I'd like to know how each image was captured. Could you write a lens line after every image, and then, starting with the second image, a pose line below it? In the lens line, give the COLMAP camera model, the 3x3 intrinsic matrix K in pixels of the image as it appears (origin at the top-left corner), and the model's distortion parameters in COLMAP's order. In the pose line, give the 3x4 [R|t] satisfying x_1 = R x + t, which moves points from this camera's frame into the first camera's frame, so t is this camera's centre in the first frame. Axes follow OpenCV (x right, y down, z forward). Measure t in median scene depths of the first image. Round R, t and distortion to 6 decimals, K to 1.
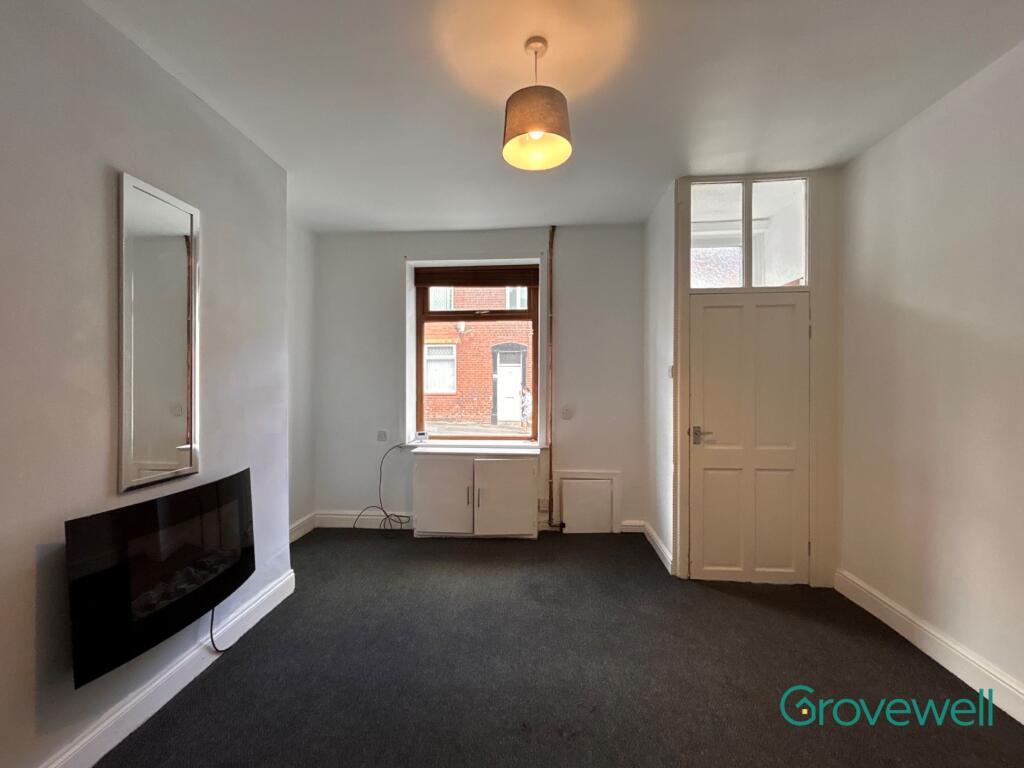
lens RADIAL K [[415.1, 0, 512.0], [0, 415.1, 384.0], [0, 0, 1]] dist [-0.002700, 0.000329]
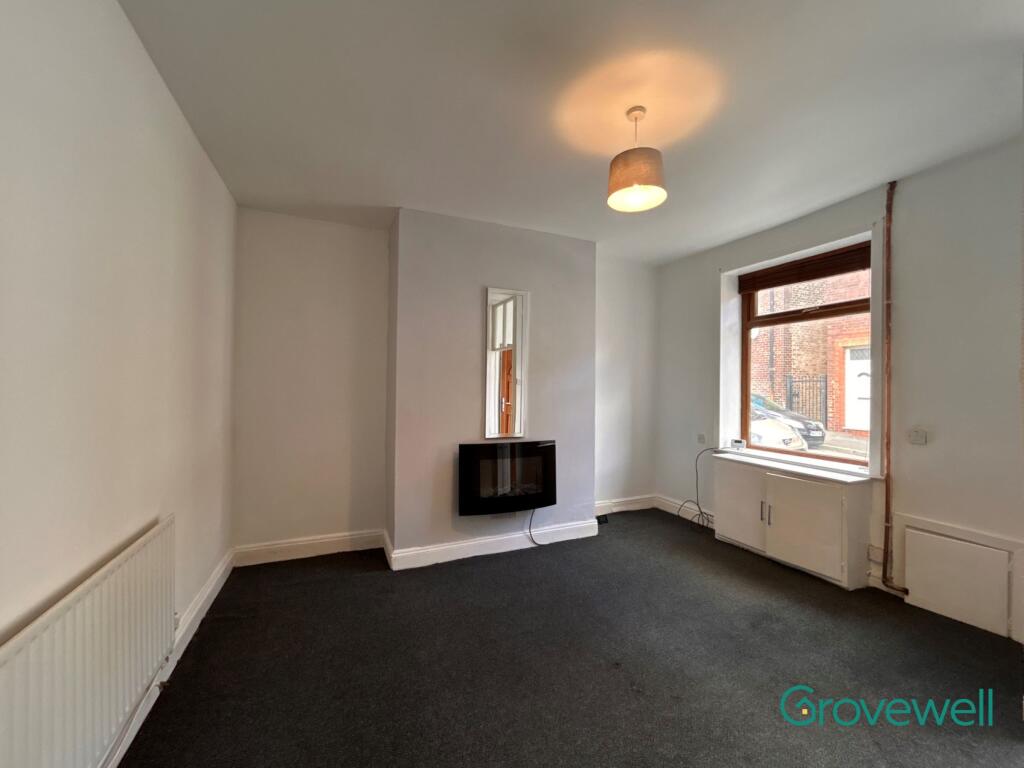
lens RADIAL K [[415.1, 0, 512.0], [0, 415.1, 384.0], [0, 0, 1]] dist [-0.002700, 0.000329]
pose [[0.462703, 0.000817, -0.886513, 0.497619], [-0.015669, 0.999851, -0.007256, -0.002436], [0.886375, 0.017248, 0.462647, 0.063491]]
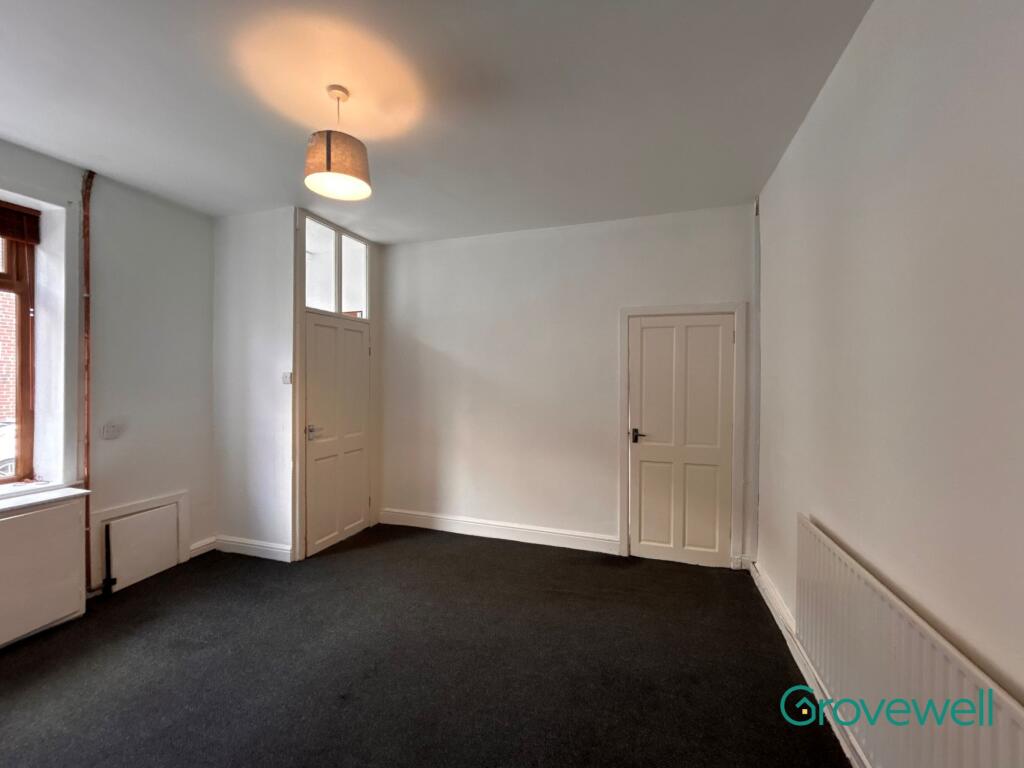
lens RADIAL K [[415.1, 0, 512.0], [0, 415.1, 384.0], [0, 0, 1]] dist [-0.002700, 0.000329]
pose [[0.239127, -0.007814, 0.970957, -0.475205], [0.008630, 0.999945, 0.005921, -0.013543], [-0.970950, 0.006964, 0.239181, 0.140855]]
